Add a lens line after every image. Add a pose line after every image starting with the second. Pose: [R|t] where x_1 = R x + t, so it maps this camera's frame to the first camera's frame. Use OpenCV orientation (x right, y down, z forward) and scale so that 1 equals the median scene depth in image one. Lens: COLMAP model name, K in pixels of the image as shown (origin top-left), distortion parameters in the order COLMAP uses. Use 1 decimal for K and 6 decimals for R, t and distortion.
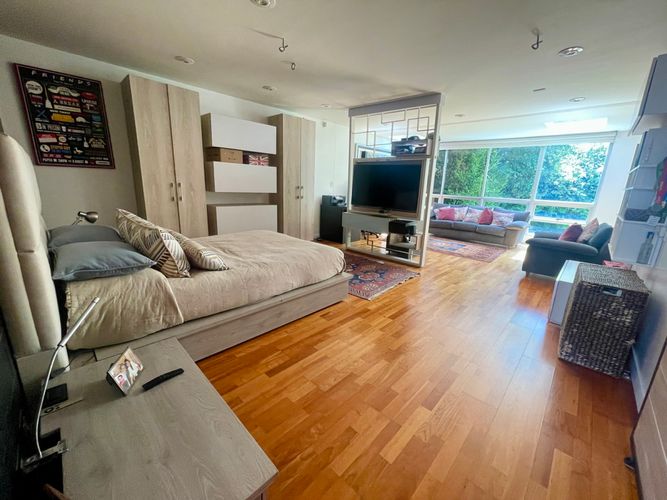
lens RADIAL K [[269.1, 0, 334.8], [0, 269.1, 251.2], [0, 0, 1]] dist [-0.001692, 0.000011]
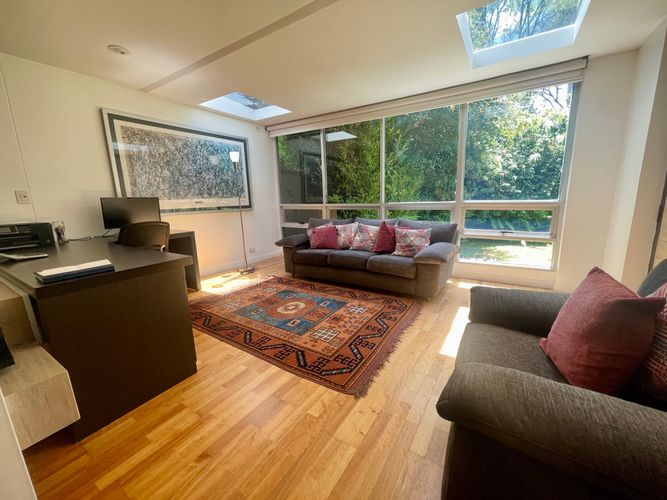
lens RADIAL K [[269.1, 0, 333.3], [0, 269.1, 248.9], [0, 0, 1]] dist [-0.001692, 0.000011]
pose [[0.980560, -0.101918, 0.167673, 0.308772], [0.112256, 0.992246, -0.053353, -0.075654], [-0.160935, 0.071138, 0.984398, 0.408349]]
